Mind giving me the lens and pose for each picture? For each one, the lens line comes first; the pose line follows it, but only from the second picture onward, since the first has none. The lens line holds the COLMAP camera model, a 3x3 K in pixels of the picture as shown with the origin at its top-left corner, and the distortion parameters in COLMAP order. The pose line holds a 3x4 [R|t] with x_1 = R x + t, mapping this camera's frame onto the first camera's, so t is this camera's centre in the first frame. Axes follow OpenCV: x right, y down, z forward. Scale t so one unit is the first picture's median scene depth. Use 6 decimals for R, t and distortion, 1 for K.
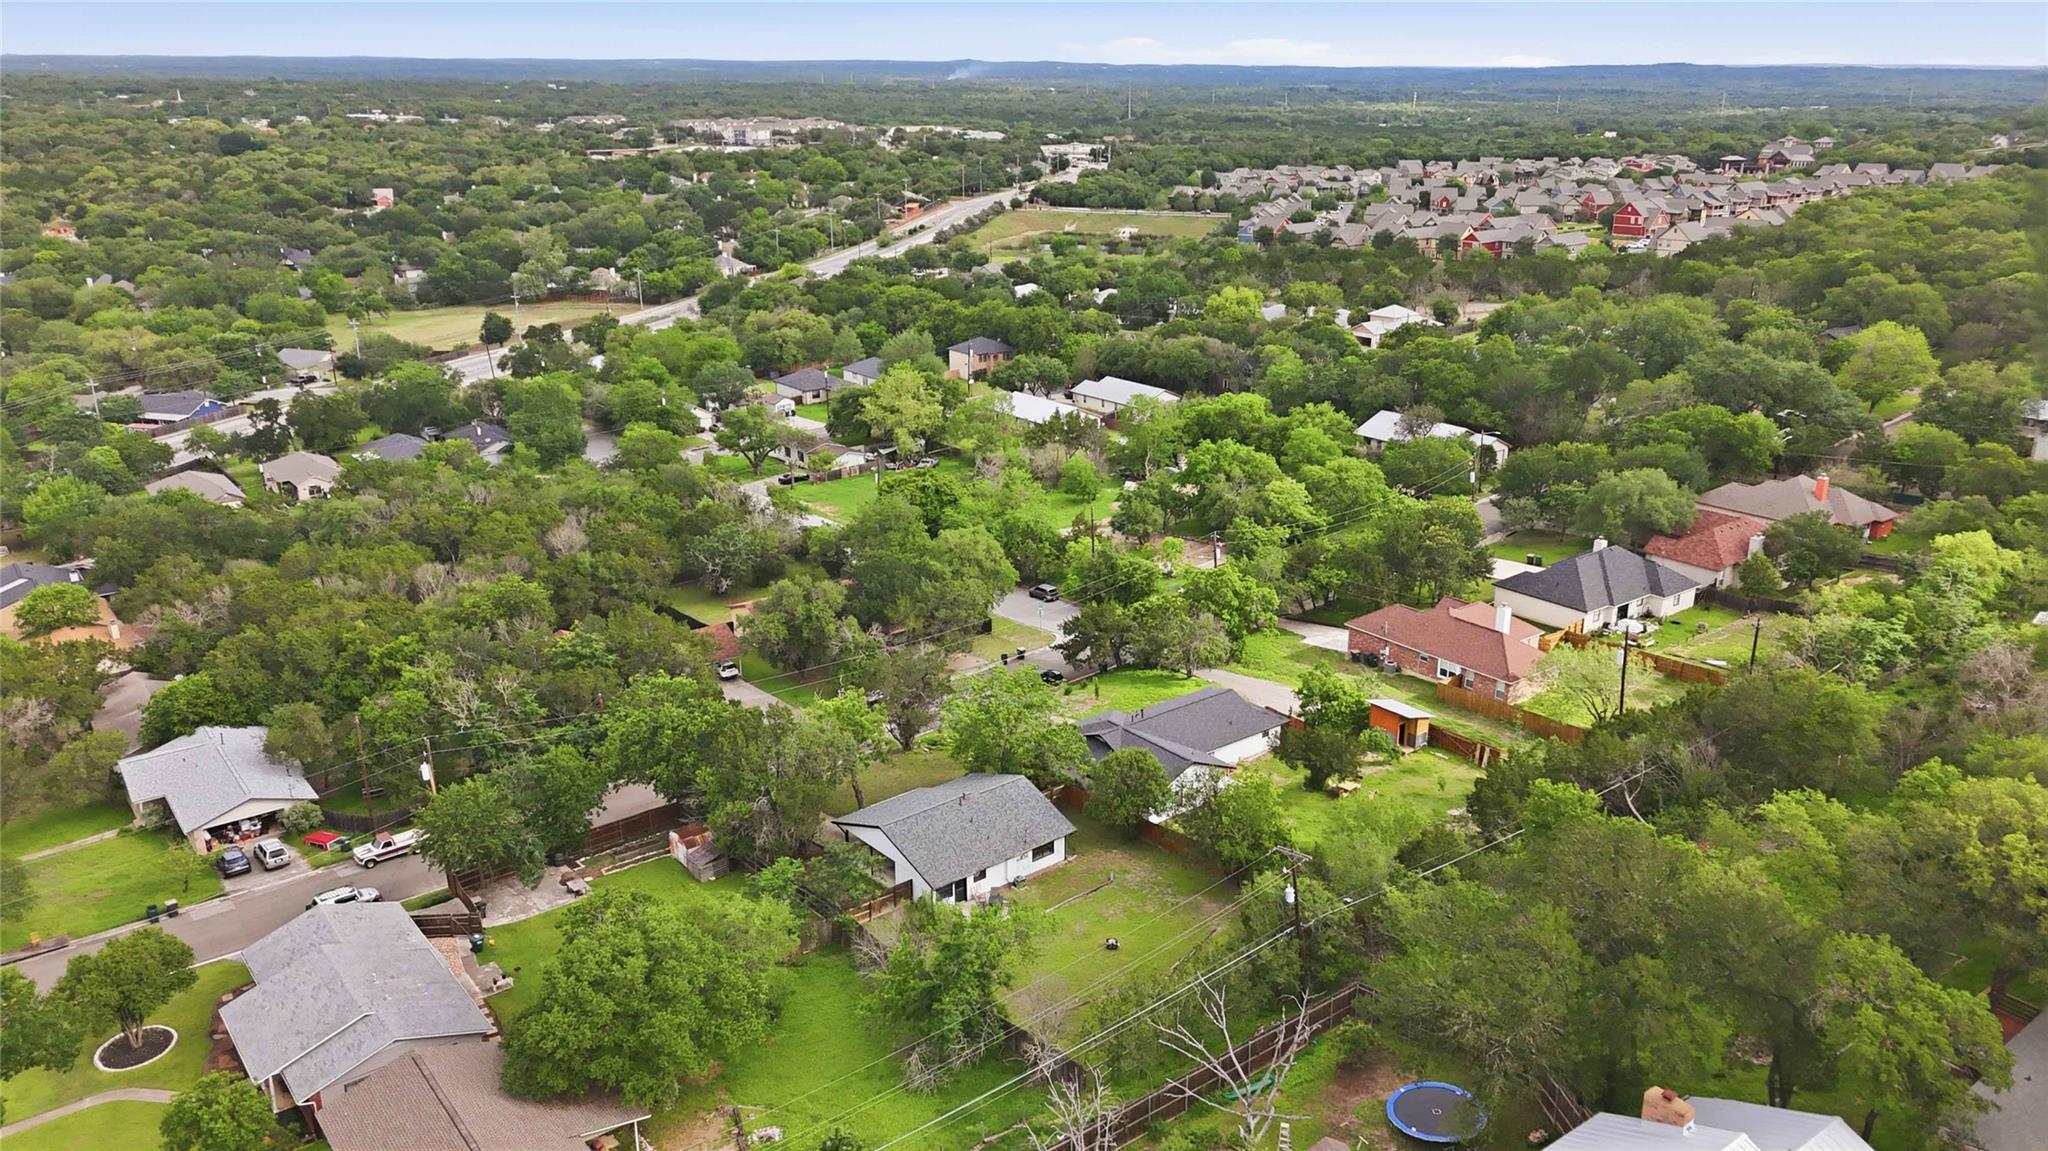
lens RADIAL K [[1515.4, 0, 1021.0], [0, 1515.4, 572.1], [0, 0, 1]] dist [0.043950, -0.008019]
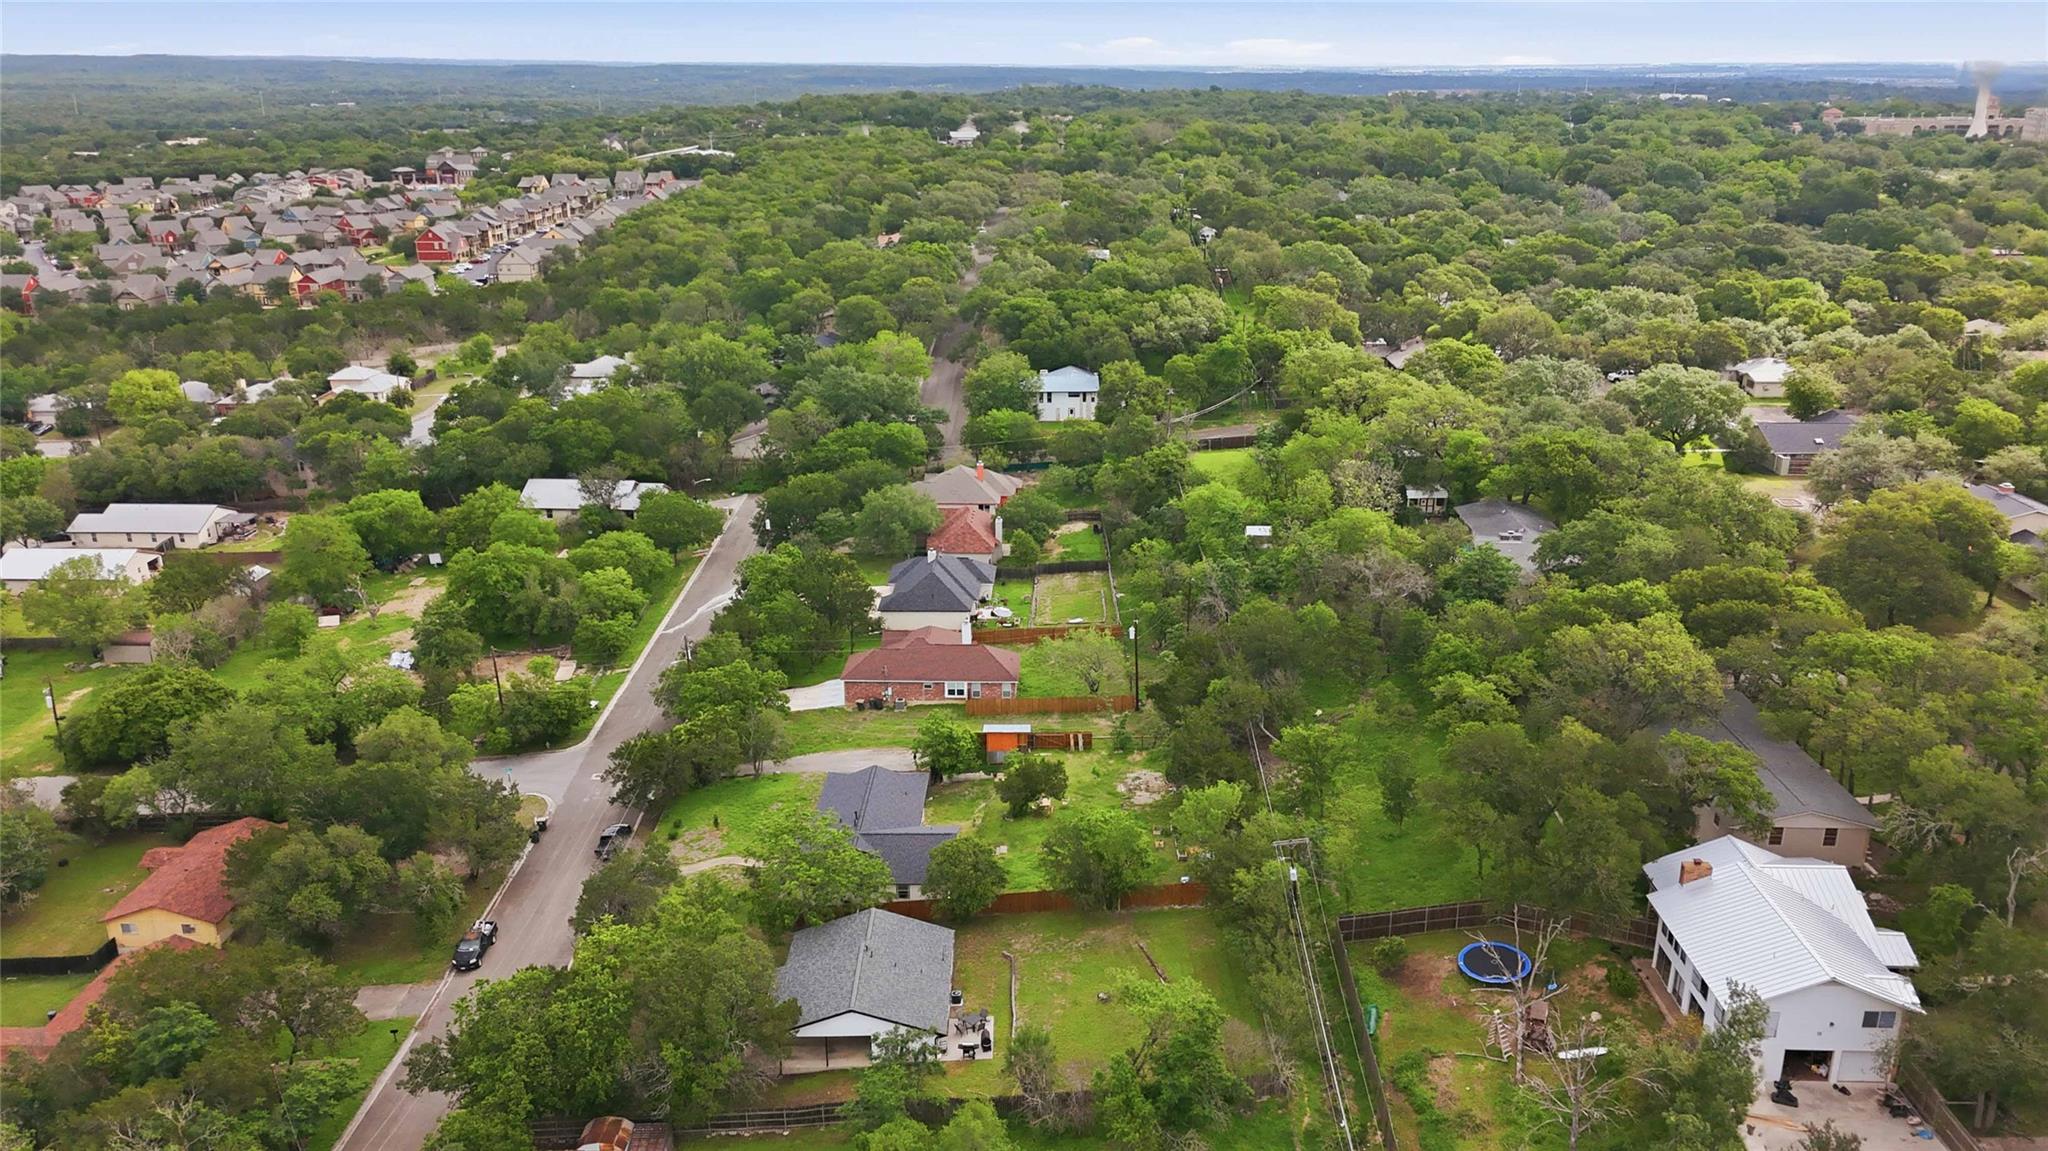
lens RADIAL K [[1515.4, 0, 1021.0], [0, 1515.4, 572.1], [0, 0, 1]] dist [0.043950, -0.008019]
pose [[0.627867, -0.251424, 0.736593, -0.473633], [0.246716, 0.961874, 0.118021, -0.133225], [-0.738183, 0.107628, 0.665959, 0.171793]]
